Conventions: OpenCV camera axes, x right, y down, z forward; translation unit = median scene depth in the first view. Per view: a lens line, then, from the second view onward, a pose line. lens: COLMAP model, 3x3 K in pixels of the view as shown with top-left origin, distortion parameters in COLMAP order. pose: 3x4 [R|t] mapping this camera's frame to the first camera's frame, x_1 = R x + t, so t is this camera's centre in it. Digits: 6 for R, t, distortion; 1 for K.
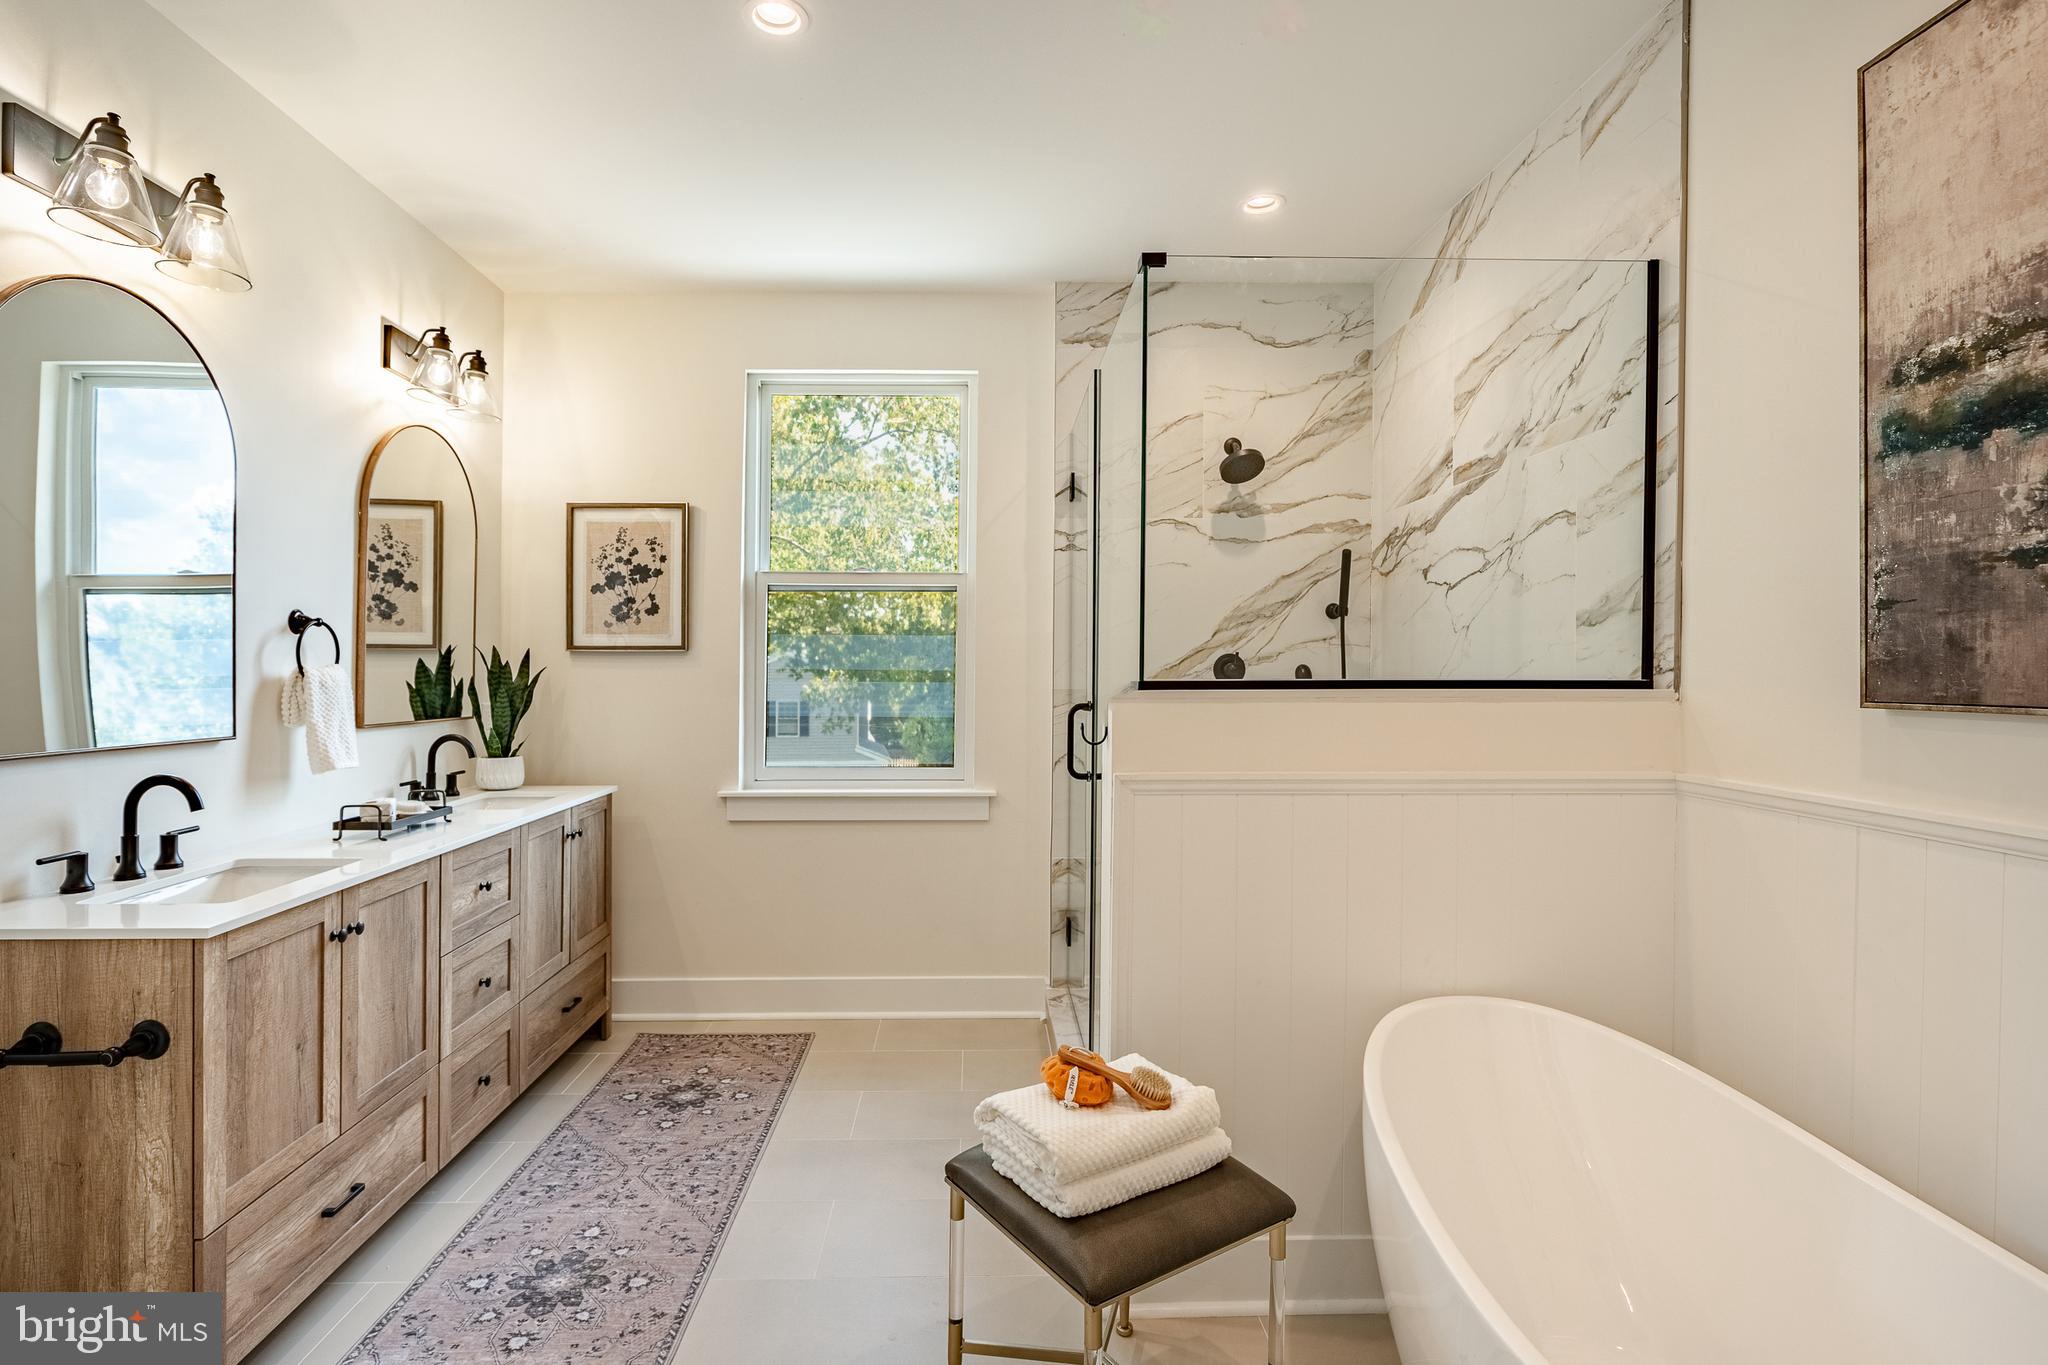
lens RADIAL K [[942.8, 0, 1019.7], [0, 942.8, 672.5], [0, 0, 1]] dist [0.002238, 0.000479]
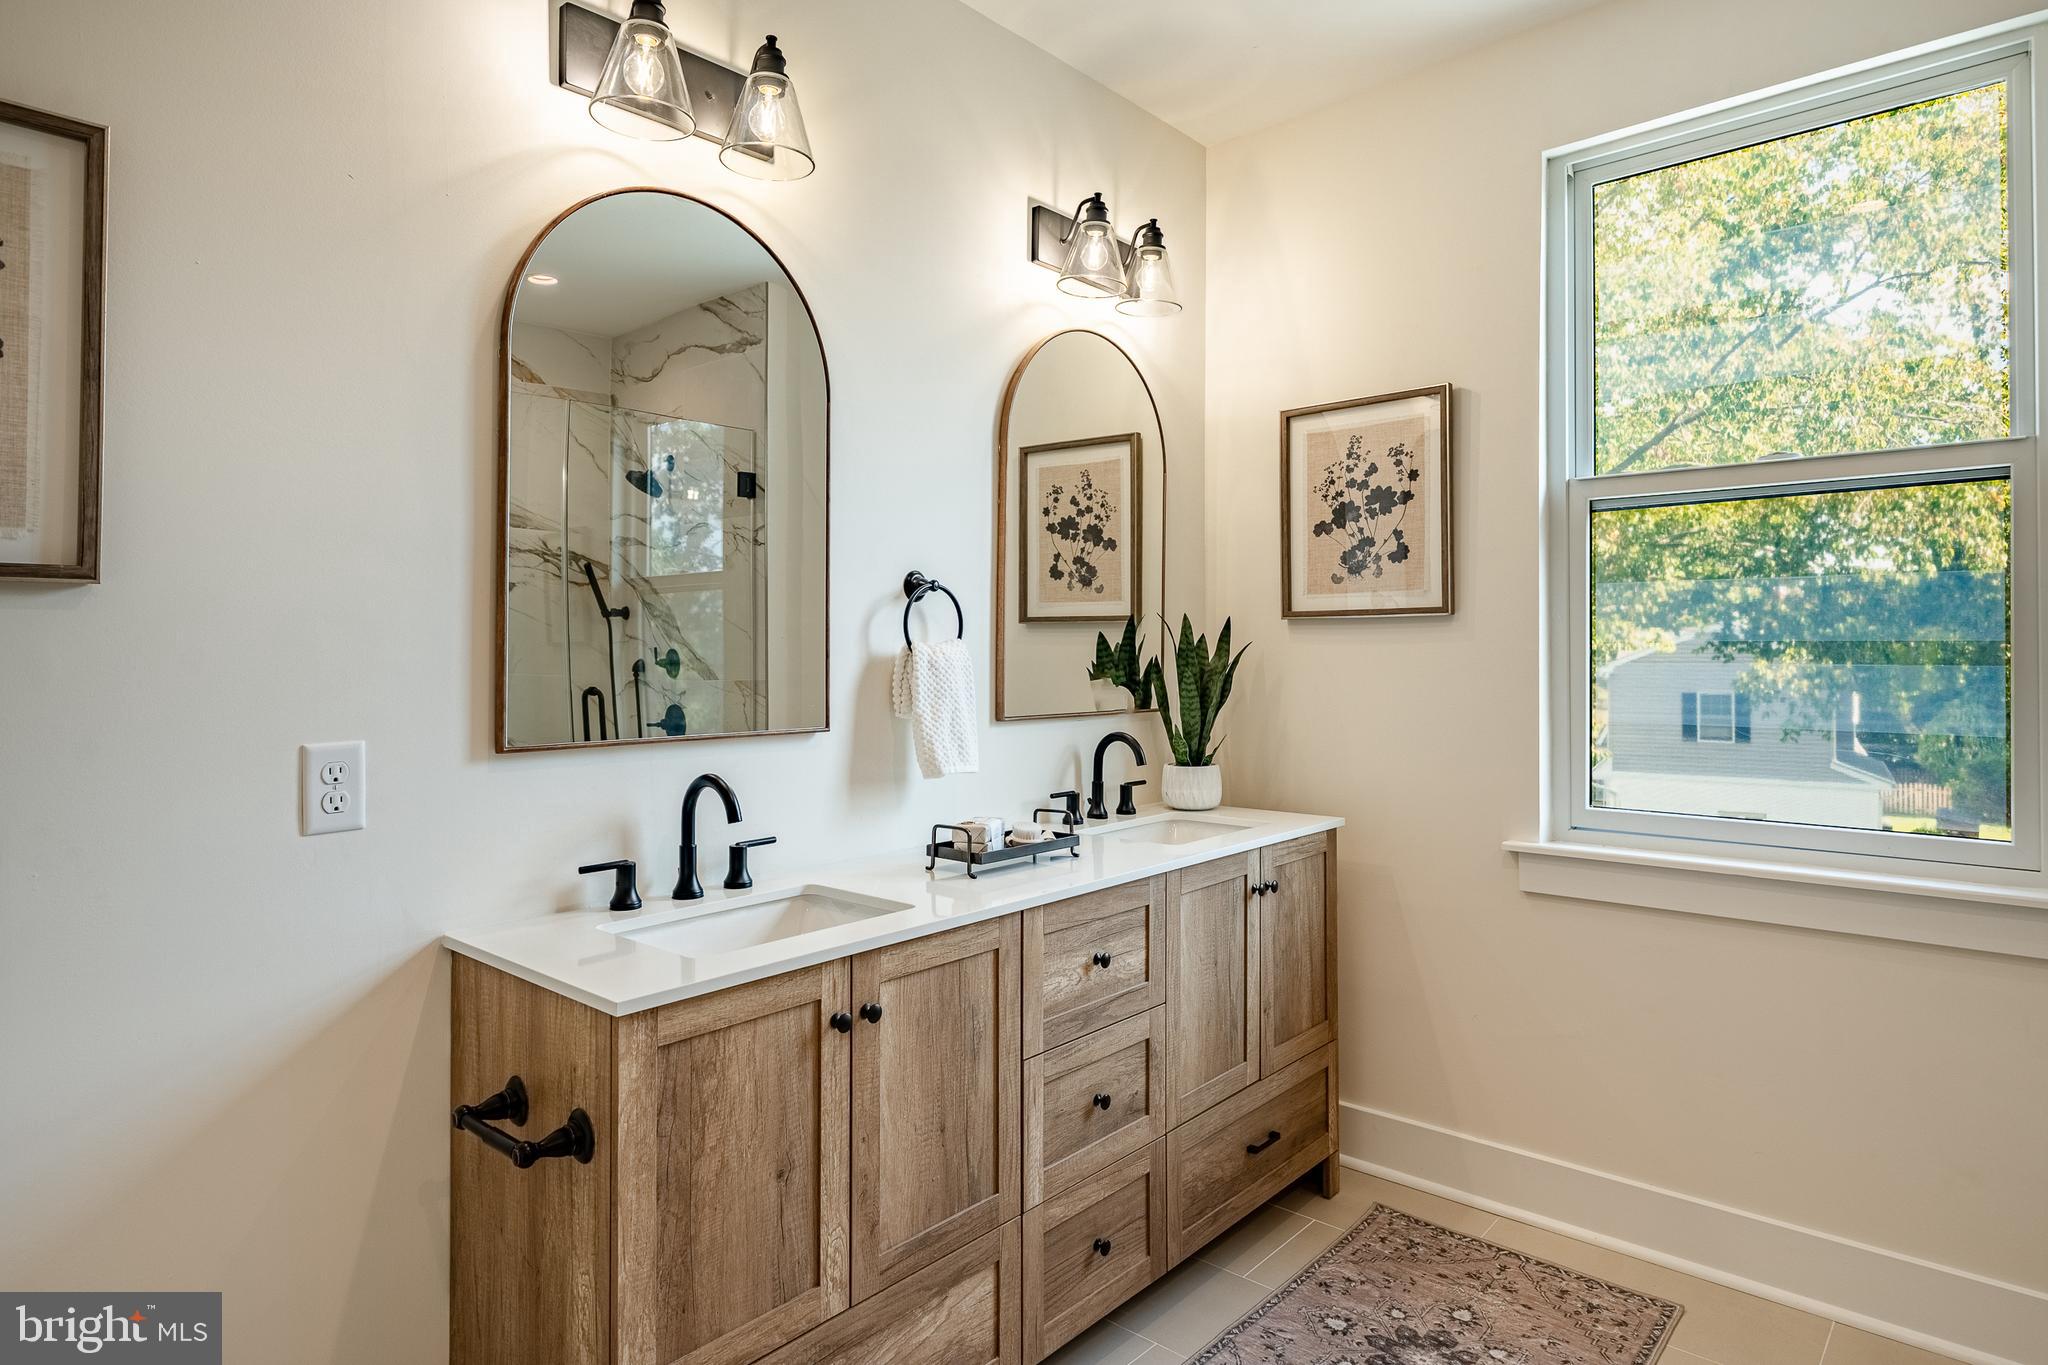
lens RADIAL K [[1130.6, 0, 1027.5], [0, 1130.6, 630.4], [0, 0, 1]] dist [0.004998, -0.000885]
pose [[0.702921, -0.018443, -0.711029, -0.012104], [0.004005, 0.999751, -0.021972, 0.003999], [0.711257, 0.012596, 0.702819, 0.311863]]
